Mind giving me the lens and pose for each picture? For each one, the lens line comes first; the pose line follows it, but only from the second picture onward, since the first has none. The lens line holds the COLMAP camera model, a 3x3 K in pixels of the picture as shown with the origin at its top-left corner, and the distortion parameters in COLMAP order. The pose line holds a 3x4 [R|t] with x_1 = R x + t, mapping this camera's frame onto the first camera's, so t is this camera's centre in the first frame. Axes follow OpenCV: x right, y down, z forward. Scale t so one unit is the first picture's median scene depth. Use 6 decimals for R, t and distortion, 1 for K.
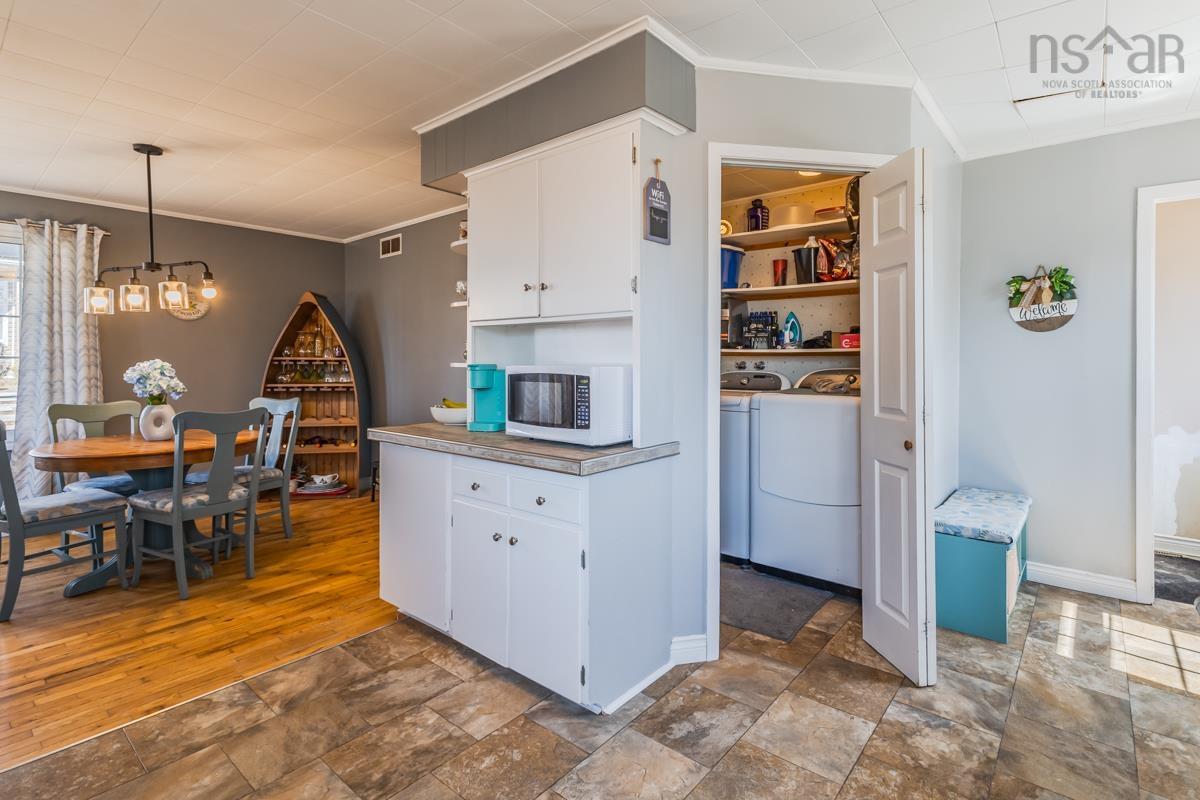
lens RADIAL K [[550.7, 0, 645.0], [0, 550.7, 364.4], [0, 0, 1]] dist [0.003999, -0.002266]
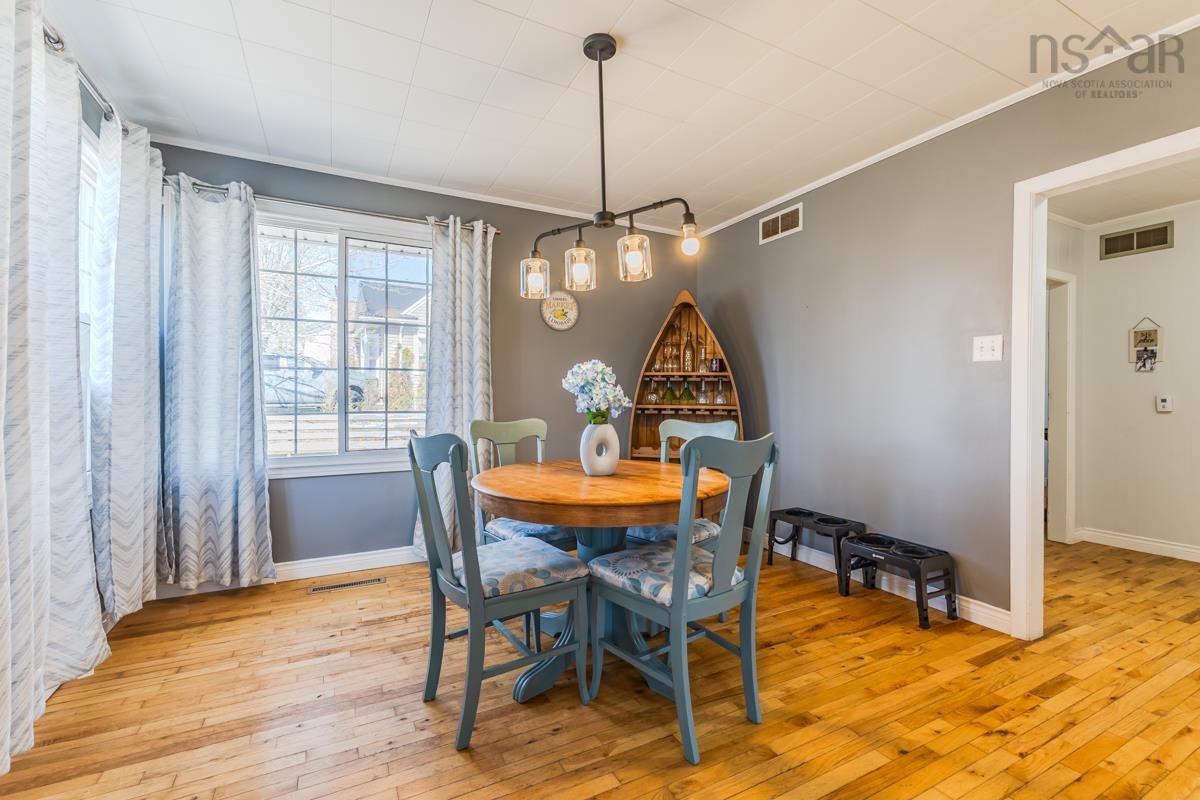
lens RADIAL K [[526.9, 0, 608.9], [0, 526.9, 400.2], [0, 0, 1]] dist [0.012118, 0.001206]
pose [[0.906213, 0.007528, -0.422754, -0.730241], [-0.007489, 0.999970, 0.001753, 0.051294], [0.422755, 0.001577, 0.906243, 0.494420]]
